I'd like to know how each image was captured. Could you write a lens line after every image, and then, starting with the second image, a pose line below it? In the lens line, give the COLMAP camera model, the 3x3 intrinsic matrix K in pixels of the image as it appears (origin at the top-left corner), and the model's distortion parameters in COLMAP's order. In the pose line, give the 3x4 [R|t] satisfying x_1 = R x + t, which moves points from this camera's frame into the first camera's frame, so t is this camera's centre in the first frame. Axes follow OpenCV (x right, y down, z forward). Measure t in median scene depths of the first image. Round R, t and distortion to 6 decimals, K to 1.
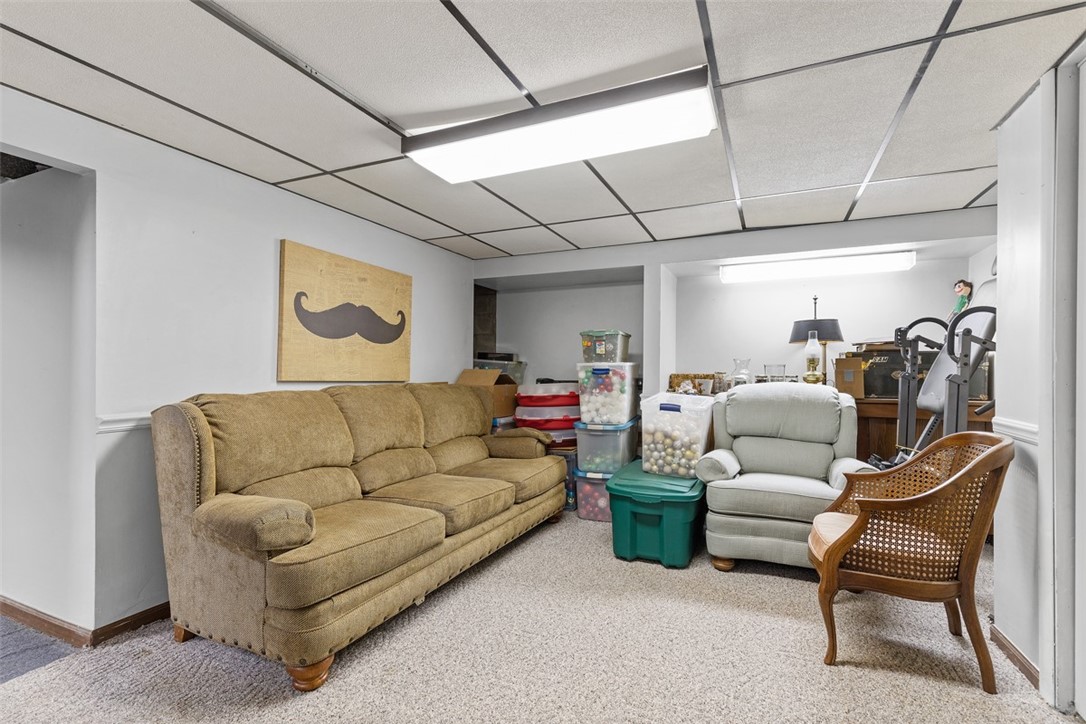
lens RADIAL K [[495.9, 0, 548.3], [0, 495.9, 368.6], [0, 0, 1]] dist [0.014852, -0.004055]
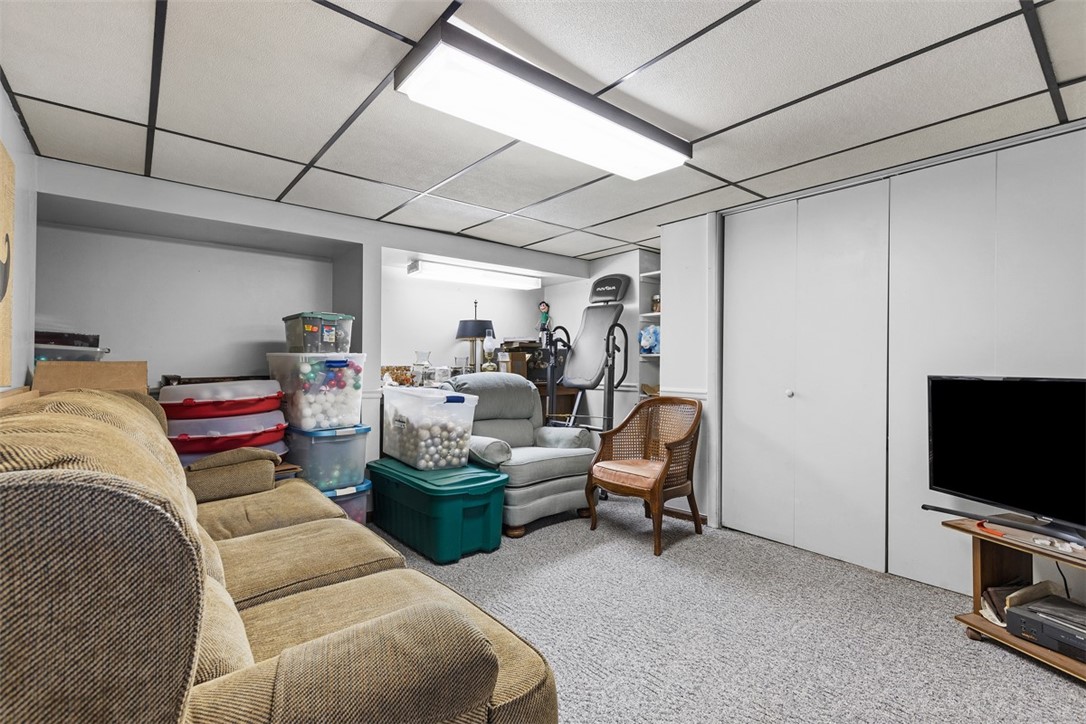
lens RADIAL K [[495.9, 0, 548.3], [0, 495.9, 358.2], [0, 0, 1]] dist [0.014852, -0.004055]
pose [[0.429322, 0.005240, 0.903136, -0.554175], [0.001091, 0.999979, -0.006321, 0.002291], [-0.903151, 0.003699, 0.429307, 0.382395]]
